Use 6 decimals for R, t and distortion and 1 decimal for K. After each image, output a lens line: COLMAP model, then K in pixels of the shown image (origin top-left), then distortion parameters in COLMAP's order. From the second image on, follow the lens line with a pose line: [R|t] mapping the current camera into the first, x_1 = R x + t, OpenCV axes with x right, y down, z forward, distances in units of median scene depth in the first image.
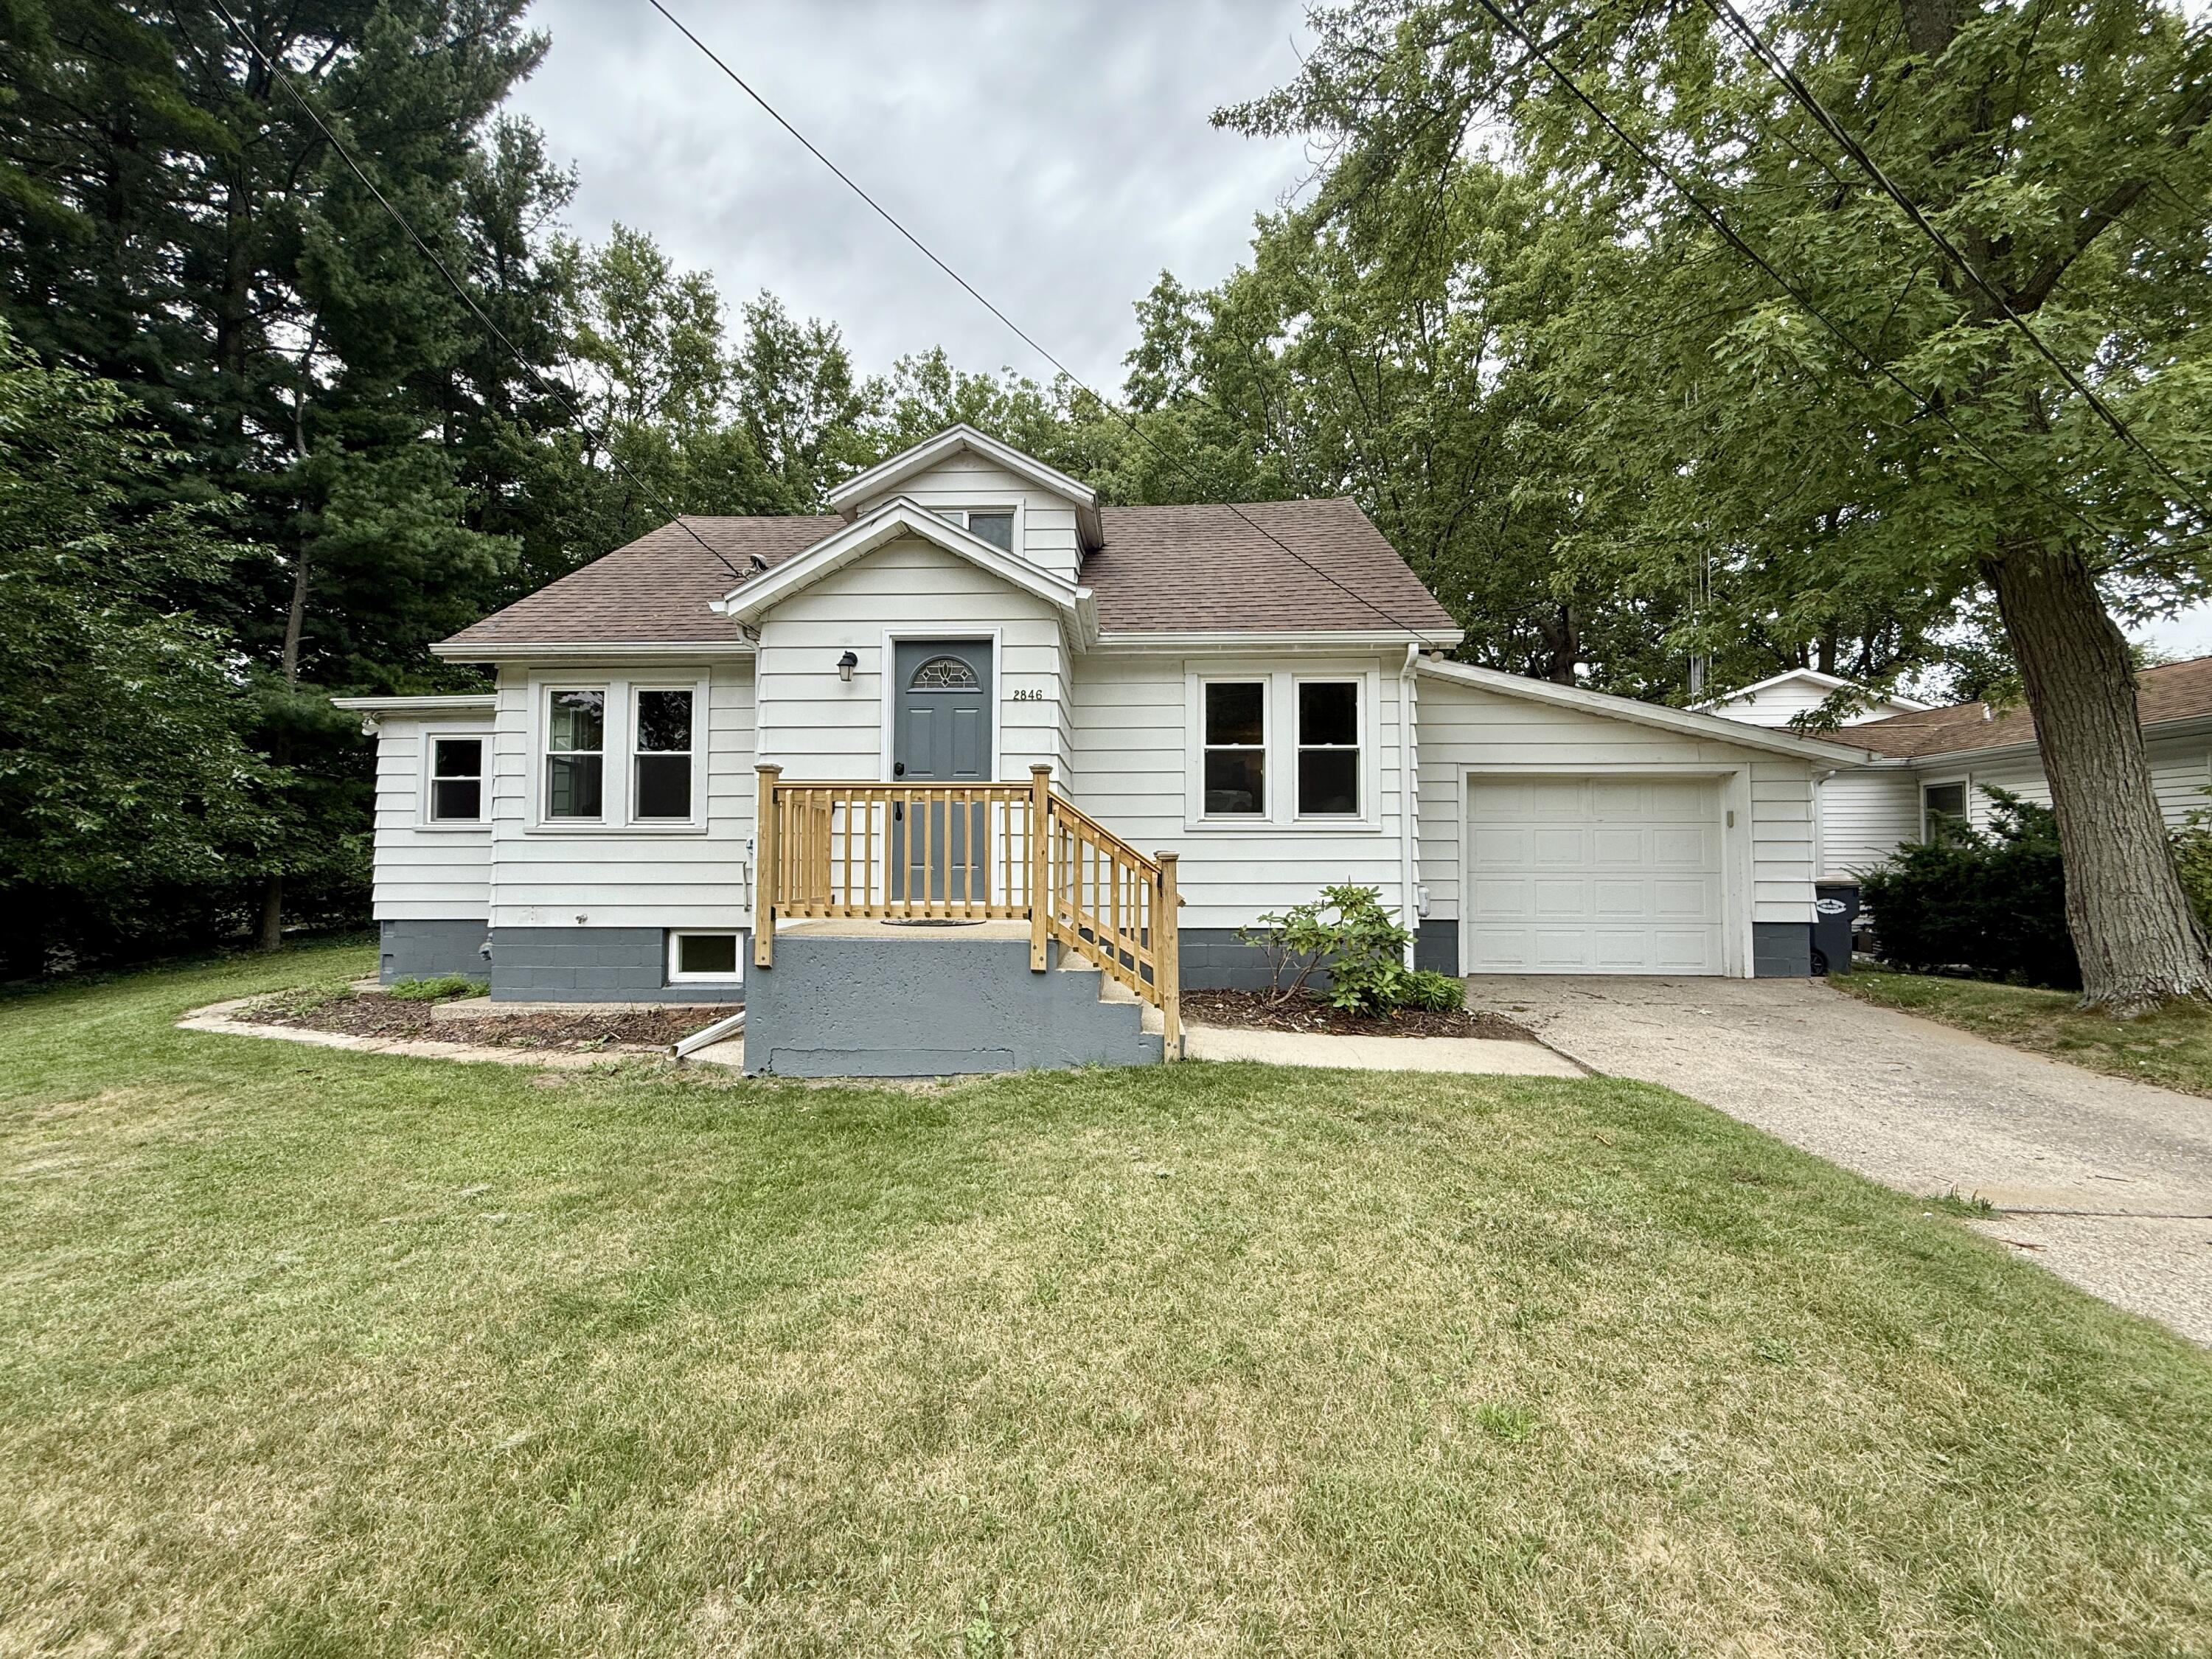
lens RADIAL K [[884.3, 0, 1108.8], [0, 884.3, 823.5], [0, 0, 1]] dist [-0.007303, 0.000559]
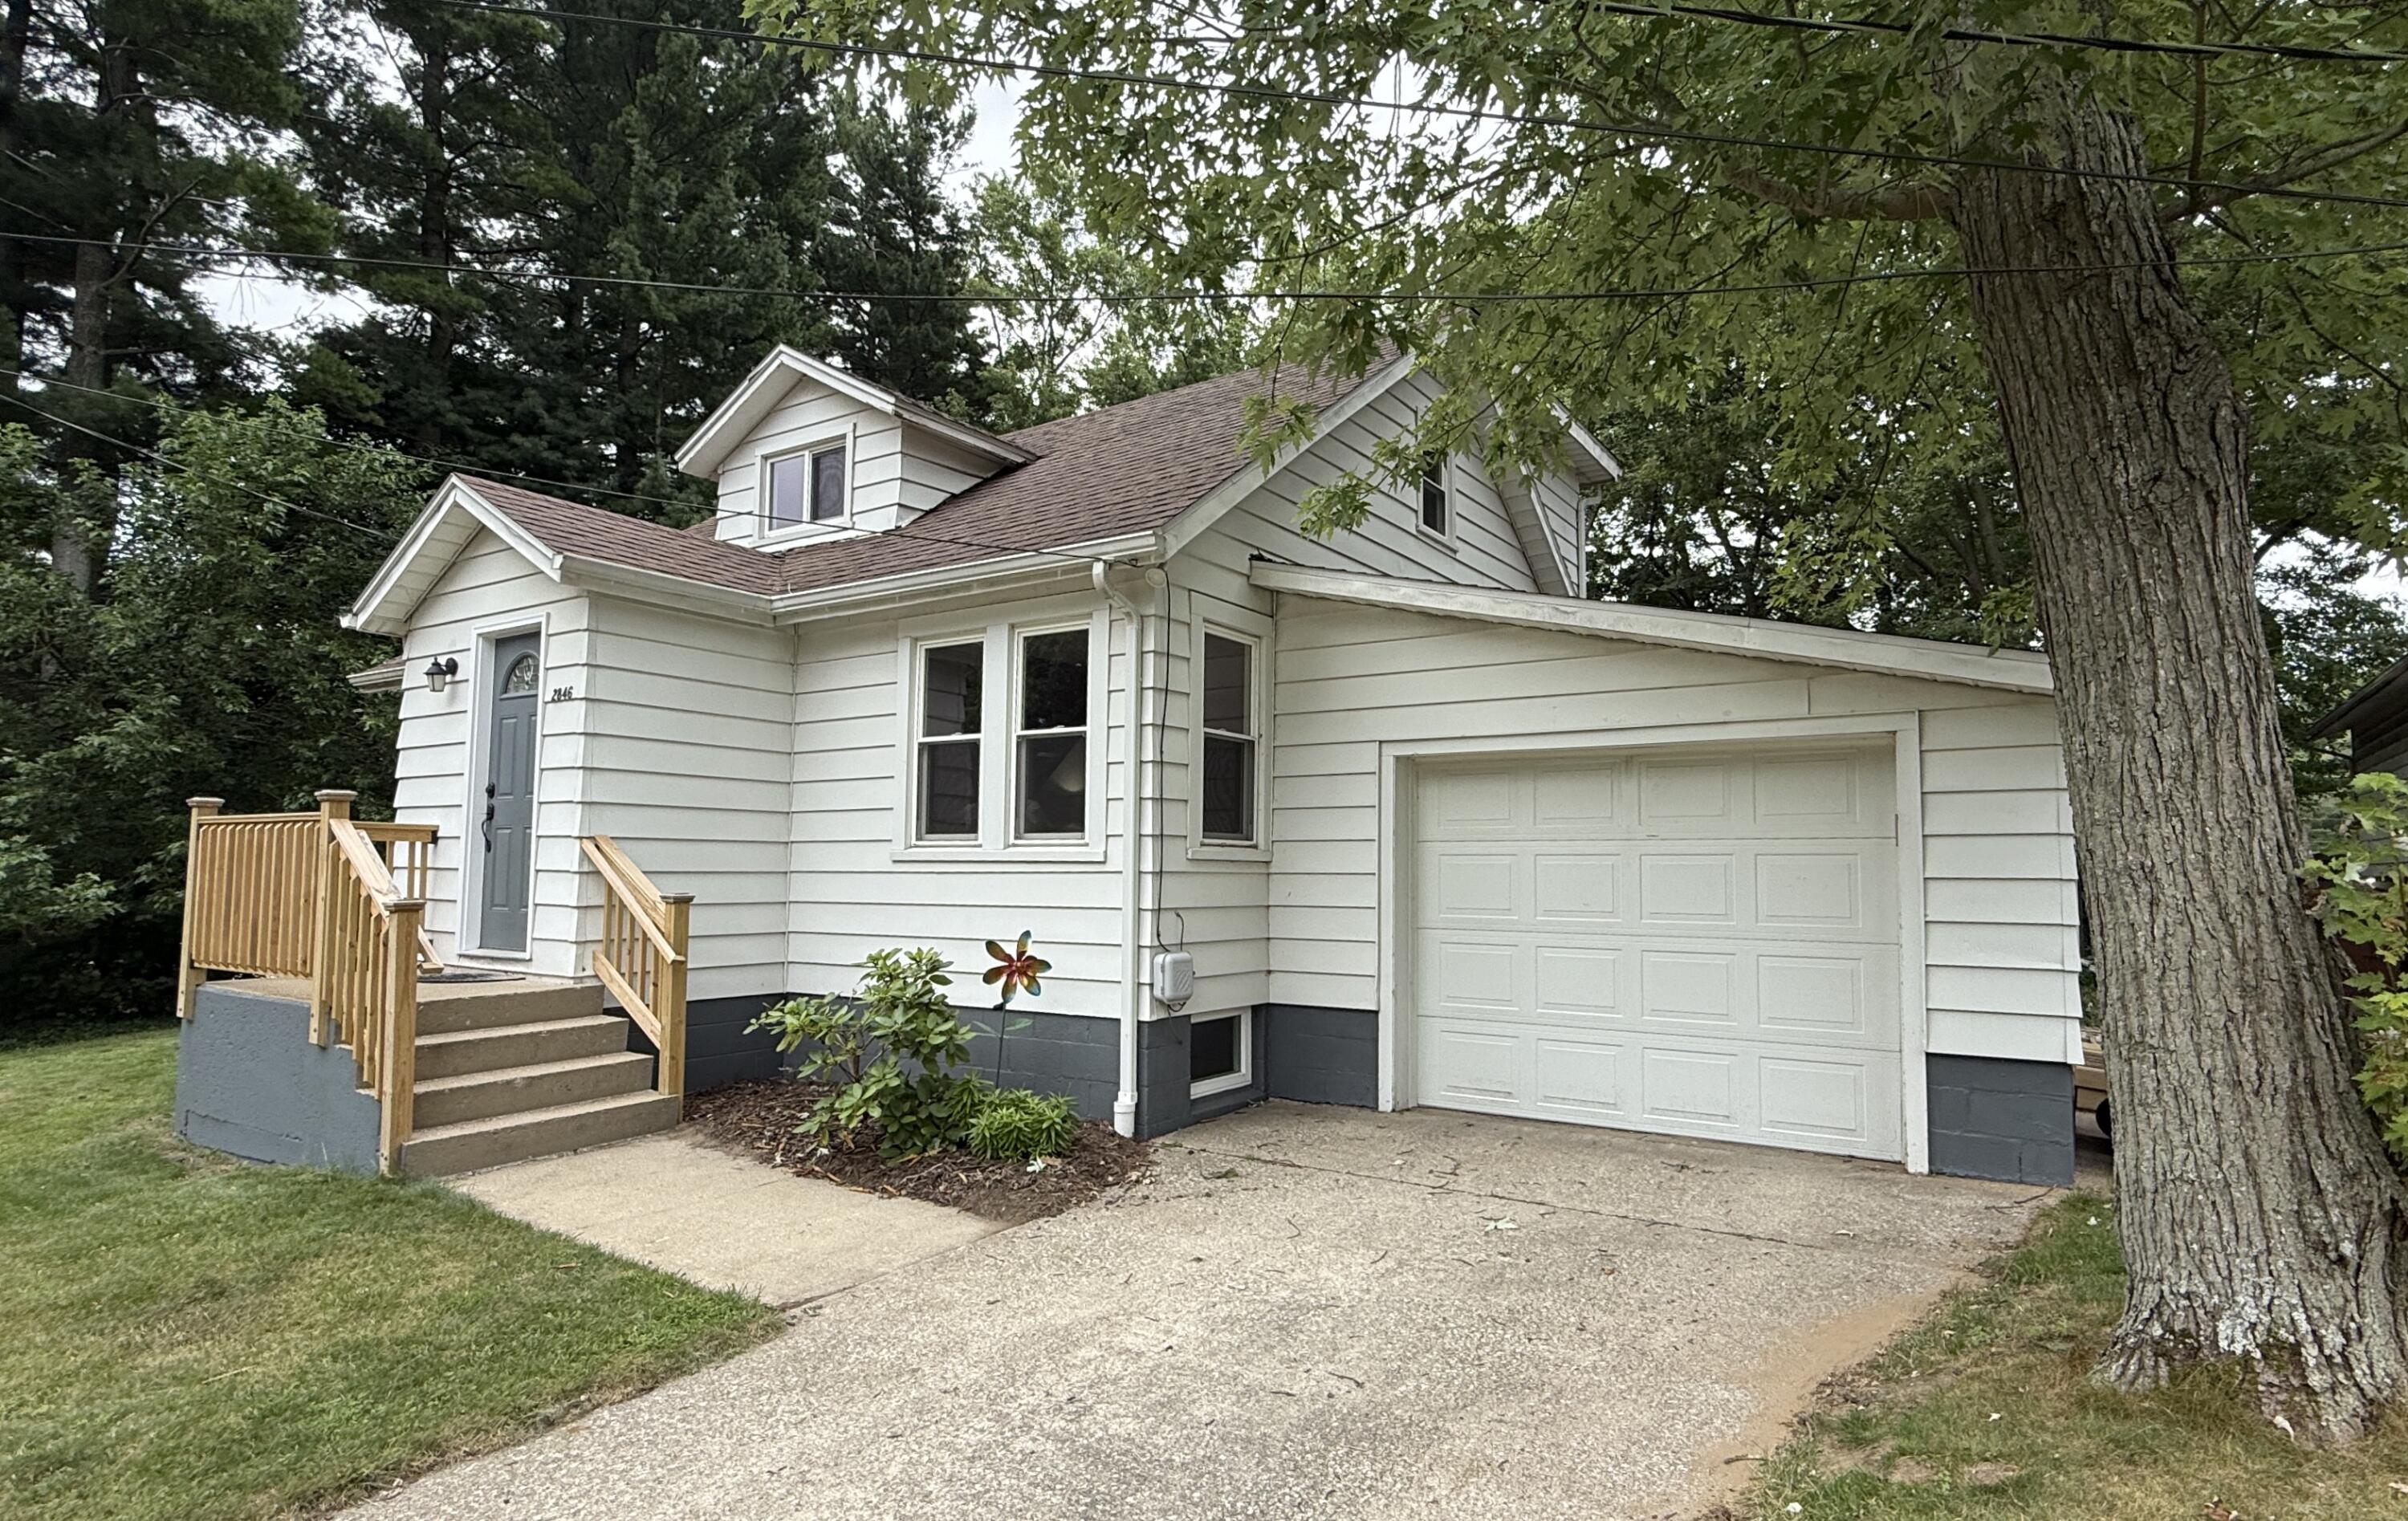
lens RADIAL K [[1224.0, 0, 1211.7], [0, 1224.0, 770.0], [0, 0, 1]] dist [-0.005874, -0.000466]
pose [[0.876405, -0.036769, -0.480168, 0.780047], [0.013946, 0.998601, -0.051013, -0.010665], [0.481372, 0.038012, 0.875692, 0.267391]]
